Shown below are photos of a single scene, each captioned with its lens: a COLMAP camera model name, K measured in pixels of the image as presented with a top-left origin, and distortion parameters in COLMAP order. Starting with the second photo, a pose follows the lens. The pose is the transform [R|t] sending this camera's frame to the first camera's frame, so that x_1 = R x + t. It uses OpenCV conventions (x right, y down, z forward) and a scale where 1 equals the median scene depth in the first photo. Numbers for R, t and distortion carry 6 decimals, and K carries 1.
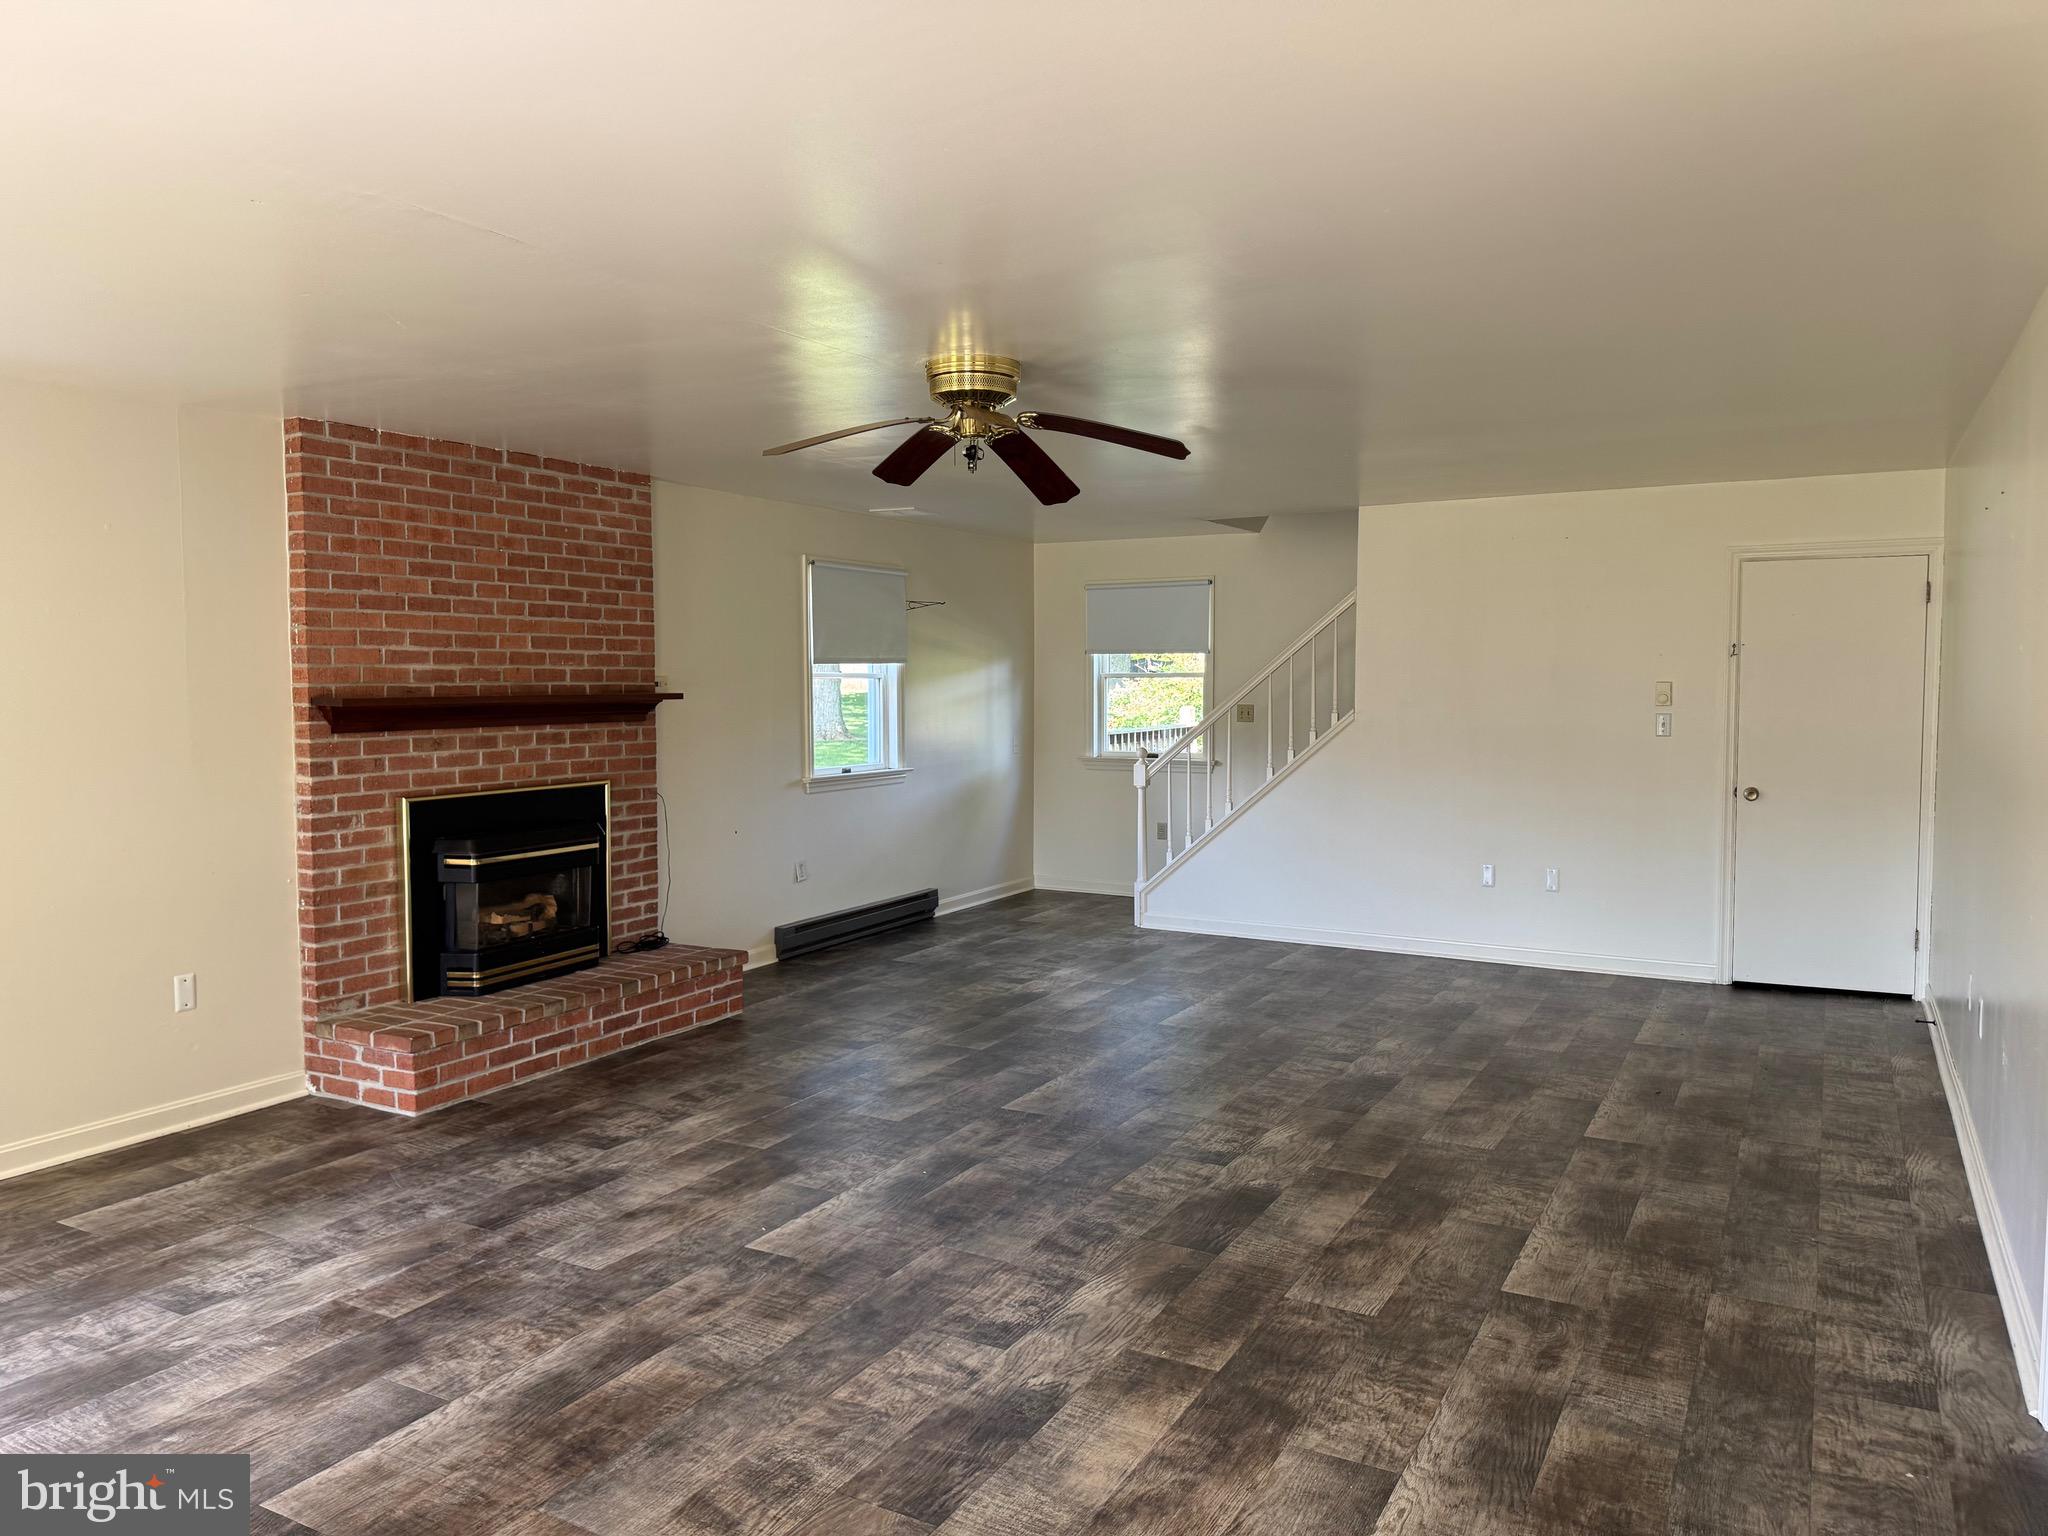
lens RADIAL K [[1466.7, 0, 1020.8], [0, 1466.7, 752.7], [0, 0, 1]] dist [0.072263, -0.072696]
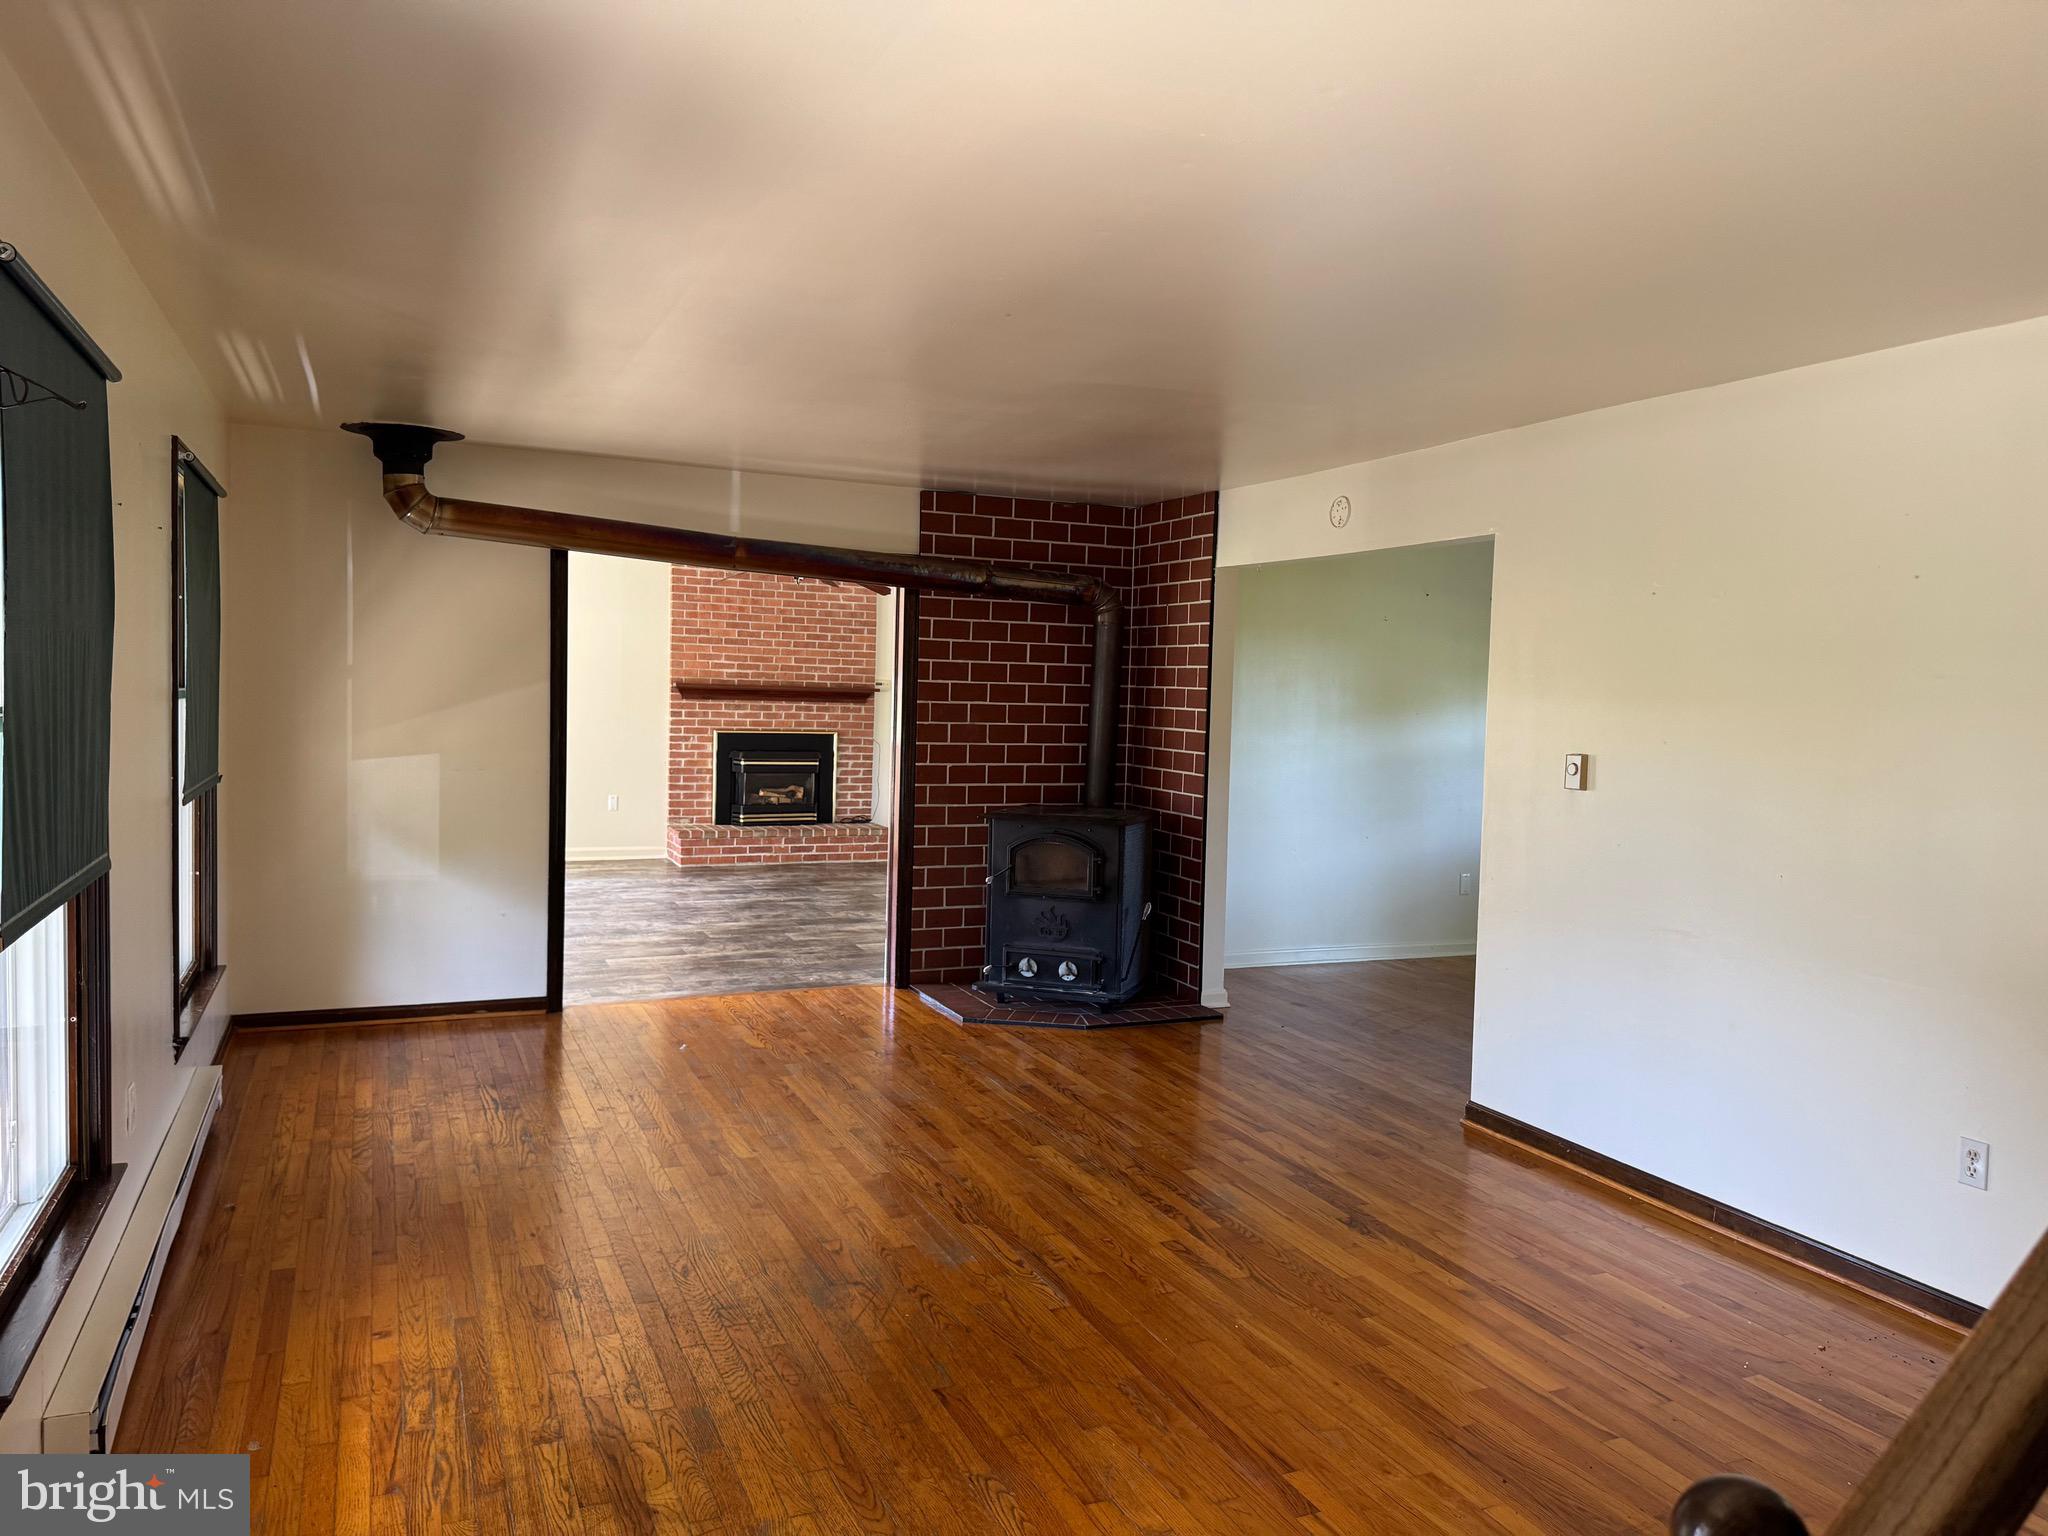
lens RADIAL K [[1466.7, 0, 1034.6], [0, 1466.7, 769.6], [0, 0, 1]] dist [0.072263, -0.072696]
pose [[0.804256, 0.065631, -0.590648, 1.190025], [-0.066353, 0.997586, 0.020499, 0.011995], [0.590568, 0.022705, 0.806669, -0.445978]]
